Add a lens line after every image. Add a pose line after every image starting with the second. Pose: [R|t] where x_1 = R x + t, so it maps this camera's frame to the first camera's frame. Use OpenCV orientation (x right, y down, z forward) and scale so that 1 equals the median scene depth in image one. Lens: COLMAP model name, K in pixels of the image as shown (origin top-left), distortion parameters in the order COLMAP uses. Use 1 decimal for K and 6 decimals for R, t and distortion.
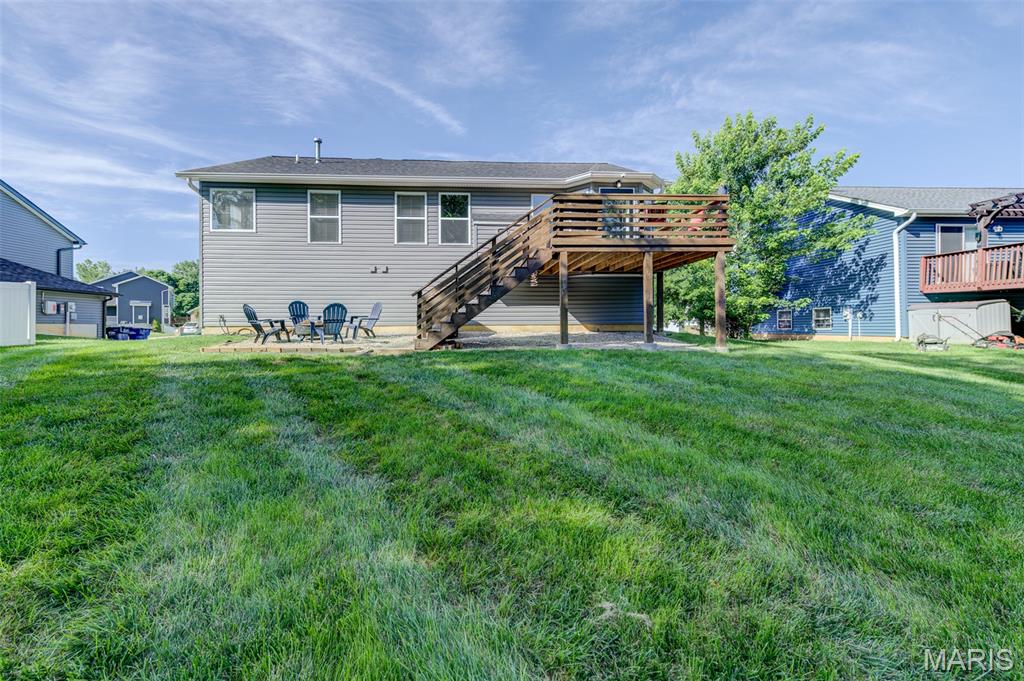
lens RADIAL K [[416.9, 0, 494.2], [0, 416.9, 325.3], [0, 0, 1]] dist [0.006977, -0.001830]
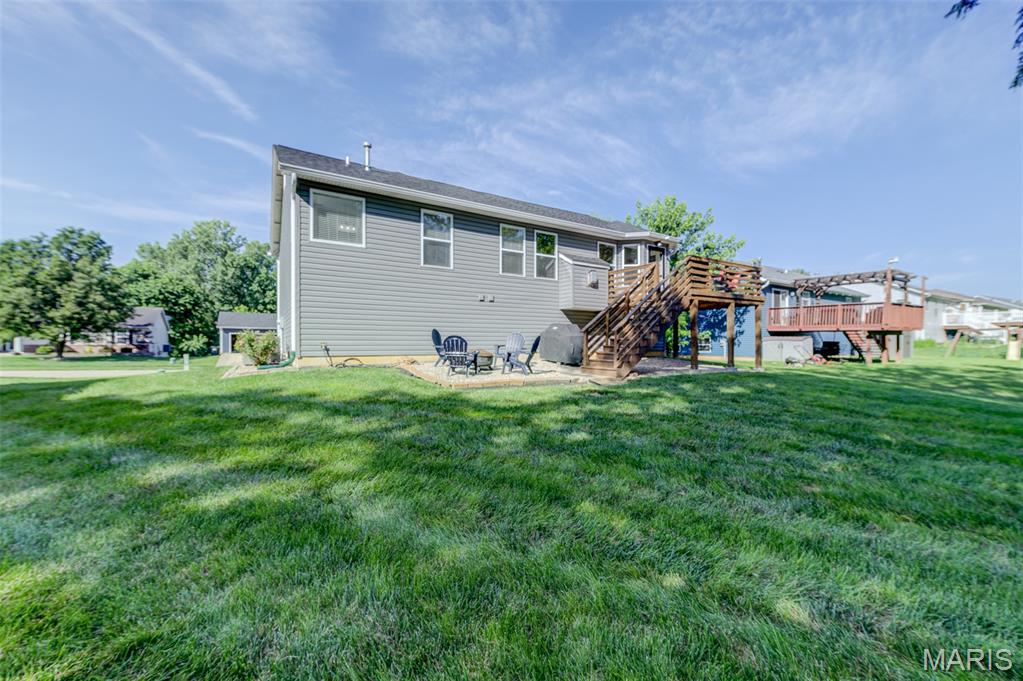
lens RADIAL K [[410.5, 0, 497.2], [0, 410.5, 335.1], [0, 0, 1]] dist [0.006467, -0.001888]
pose [[0.880111, 0.014528, 0.474546, -0.432212], [-0.007901, 0.999841, -0.015955, -0.017310], [-0.474702, 0.010293, 0.880086, 0.069026]]
